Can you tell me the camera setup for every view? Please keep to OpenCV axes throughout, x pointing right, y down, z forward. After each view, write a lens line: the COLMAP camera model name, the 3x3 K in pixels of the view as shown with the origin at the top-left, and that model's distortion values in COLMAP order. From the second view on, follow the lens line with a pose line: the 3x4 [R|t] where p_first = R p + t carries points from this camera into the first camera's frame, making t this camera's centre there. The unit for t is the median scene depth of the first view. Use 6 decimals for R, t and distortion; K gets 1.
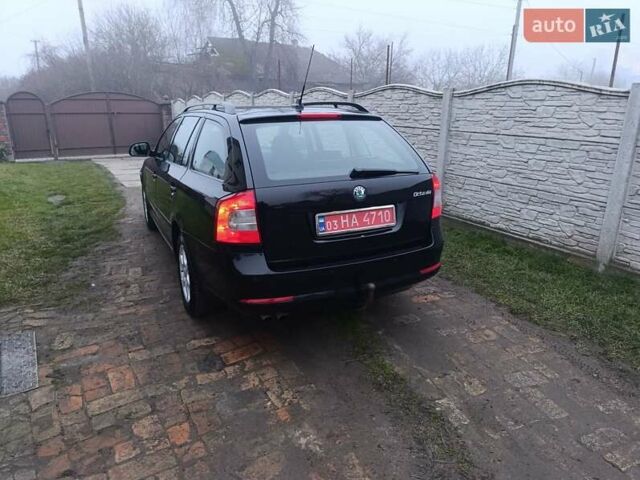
lens RADIAL K [[436.2, 0, 318.5], [0, 436.2, 236.9], [0, 0, 1]] dist [0.037803, -0.039262]
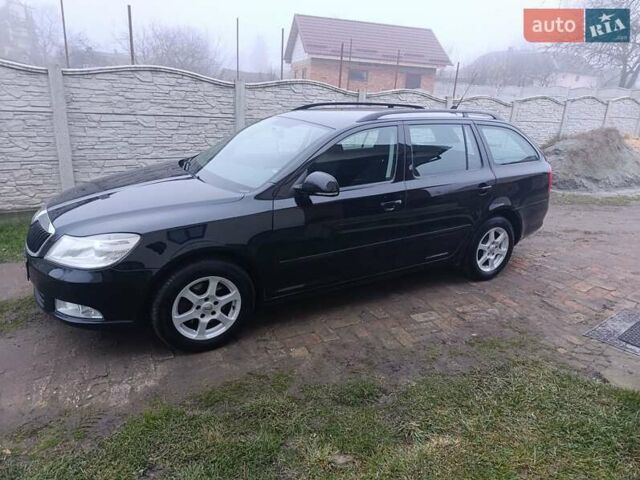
lens RADIAL K [[436.2, 0, 323.9], [0, 436.2, 238.8], [0, 0, 1]] dist [0.037803, -0.039262]
pose [[-0.073881, -0.325743, 0.942567, -1.085928], [0.232437, 0.913495, 0.333915, -0.360001], [-0.969801, 0.243757, 0.008225, 1.089386]]
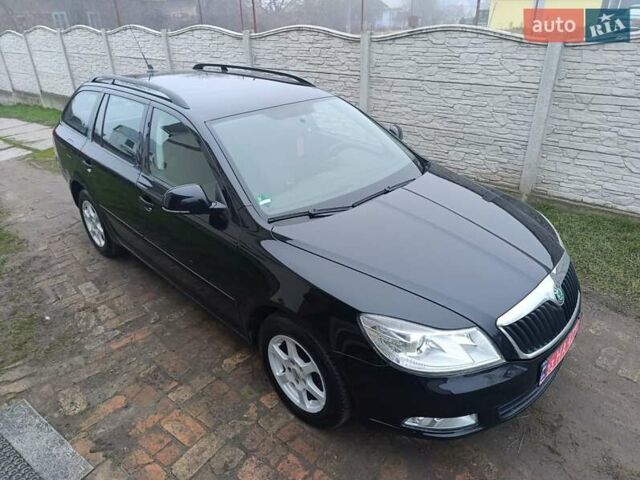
lens RADIAL K [[436.2, 0, 319.6], [0, 436.2, 238.9], [0, 0, 1]] dist [0.037803, -0.039262]
pose [[0.936429, -0.188356, 0.296012, -0.219454], [0.134026, 0.971736, 0.194337, -0.115843], [-0.324250, -0.142309, 0.935206, 0.061304]]
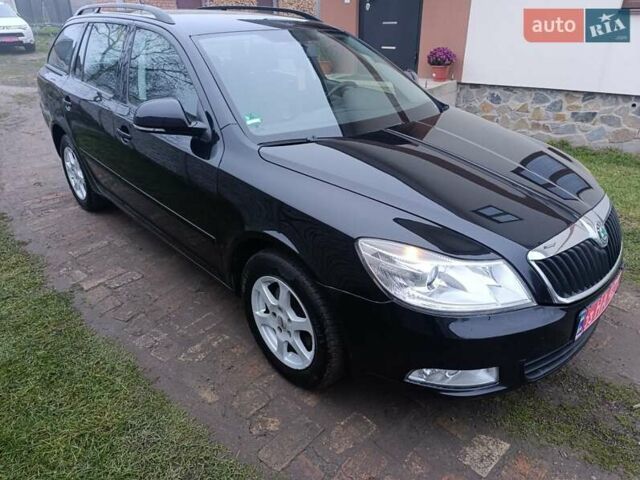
lens RADIAL K [[436.2, 0, 322.6], [0, 436.2, 239.7], [0, 0, 1]] dist [0.037803, -0.039262]
pose [[0.945826, -0.152663, 0.286545, -0.196442], [0.098517, 0.975894, 0.194745, -0.026505], [-0.309368, -0.155966, 0.938065, 0.121364]]
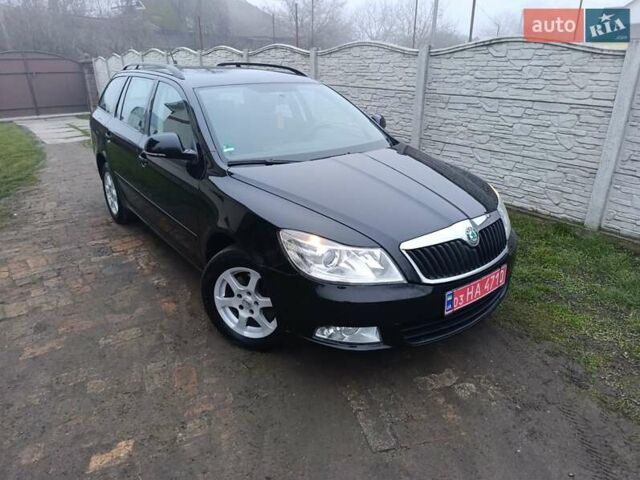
lens RADIAL K [[436.2, 0, 325.8], [0, 436.2, 237.6], [0, 0, 1]] dist [0.037803, -0.039262]
pose [[0.971734, -0.090089, 0.218212, -0.128509], [0.070809, 0.992991, 0.094632, 0.008830], [-0.225208, -0.076505, 0.971302, -0.046801]]
